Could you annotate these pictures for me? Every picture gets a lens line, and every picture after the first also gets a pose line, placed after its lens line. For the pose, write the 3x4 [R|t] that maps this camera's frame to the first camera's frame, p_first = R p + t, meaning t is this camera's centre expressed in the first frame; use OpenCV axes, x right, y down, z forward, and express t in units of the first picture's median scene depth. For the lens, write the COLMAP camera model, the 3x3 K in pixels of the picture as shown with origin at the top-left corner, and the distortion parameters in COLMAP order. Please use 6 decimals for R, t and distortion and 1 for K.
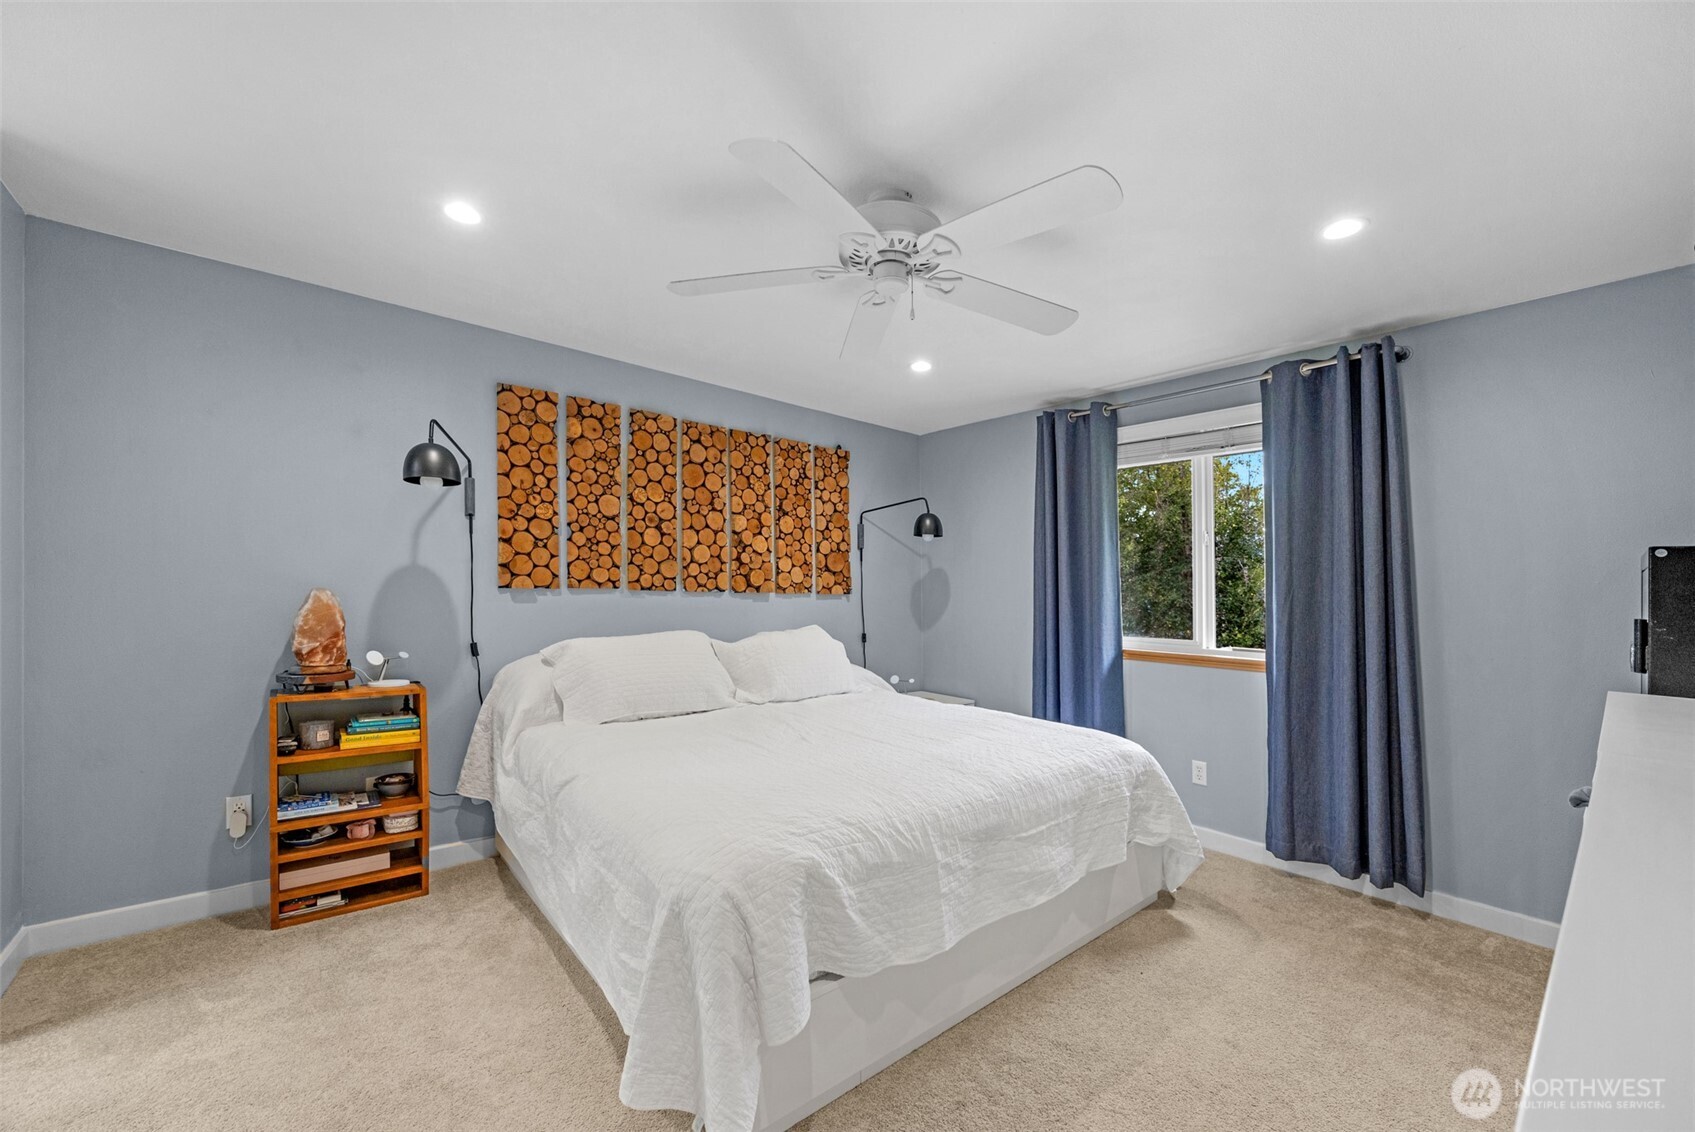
lens RADIAL K [[669.8, 0, 860.7], [0, 669.8, 620.7], [0, 0, 1]] dist [-0.003133, -0.000174]
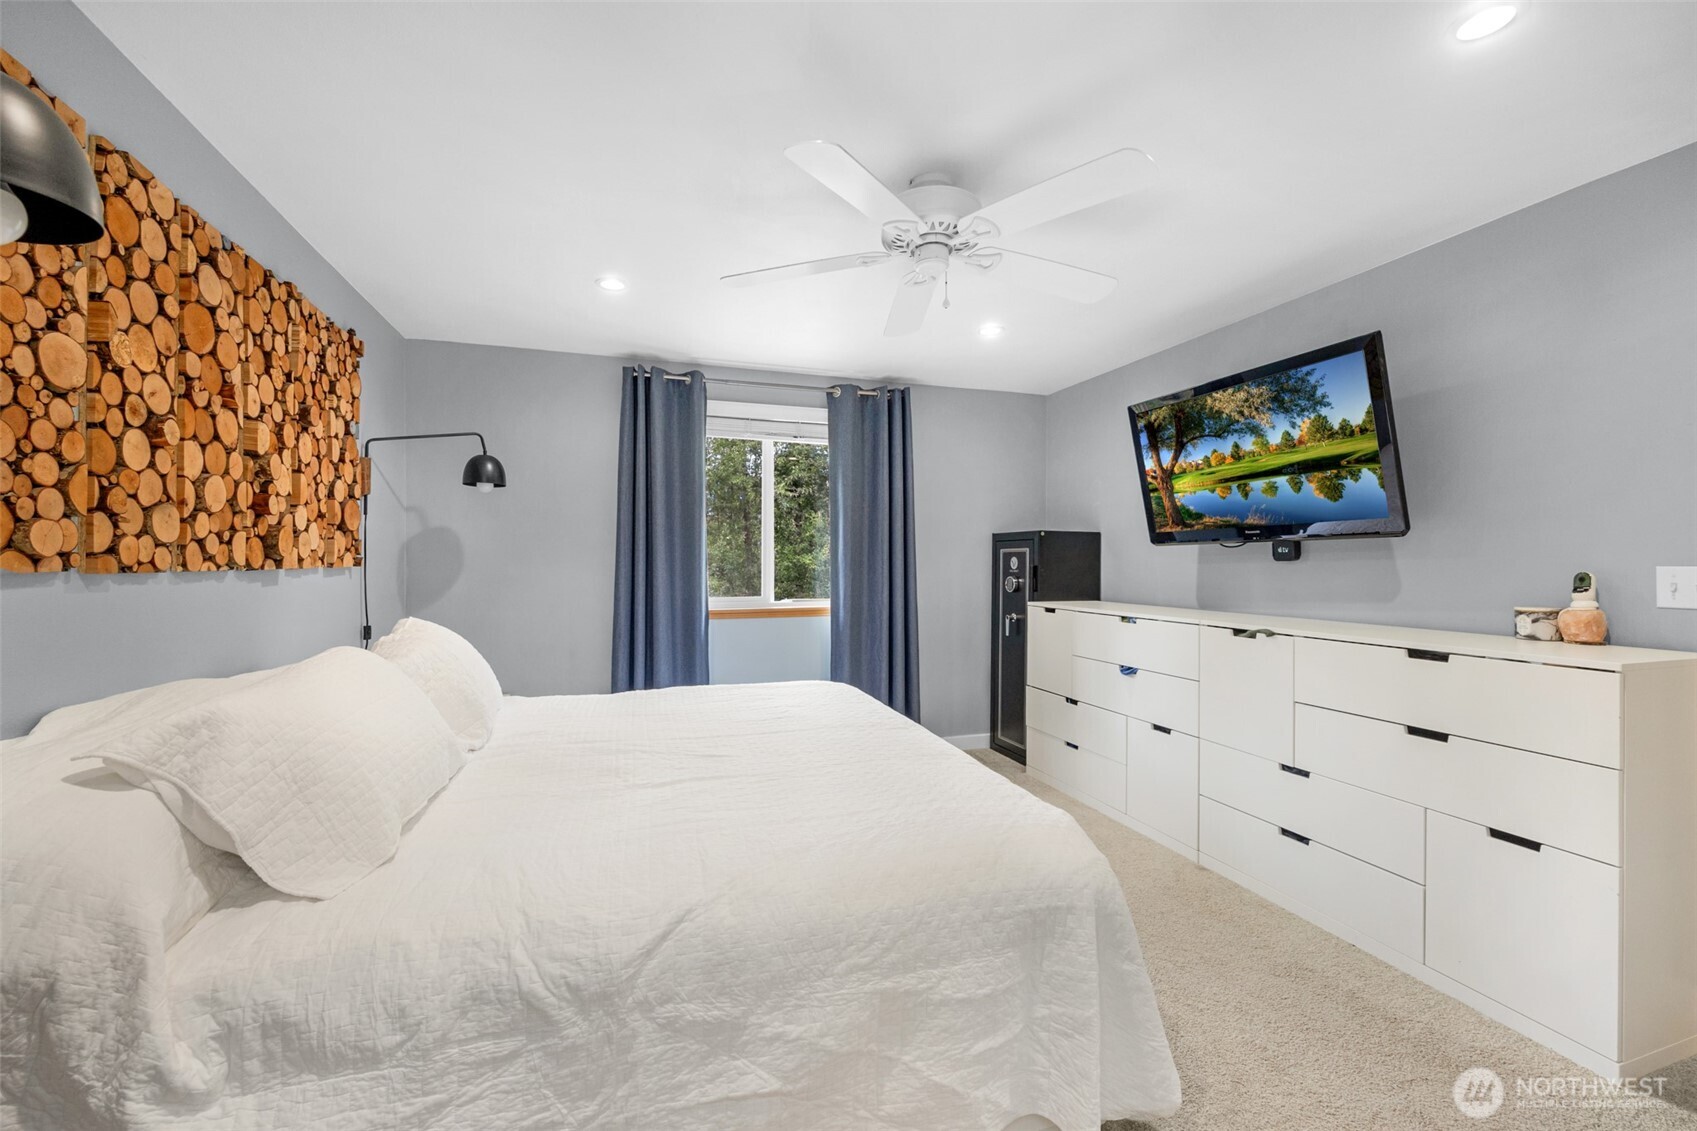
lens RADIAL K [[670.6, 0, 852.7], [0, 670.6, 574.4], [0, 0, 1]] dist [-0.003133, -0.000174]
pose [[0.388726, -0.044287, 0.920288, -0.526991], [0.047606, 0.998475, 0.027941, -0.033750], [-0.920123, 0.032950, 0.390242, 0.399696]]
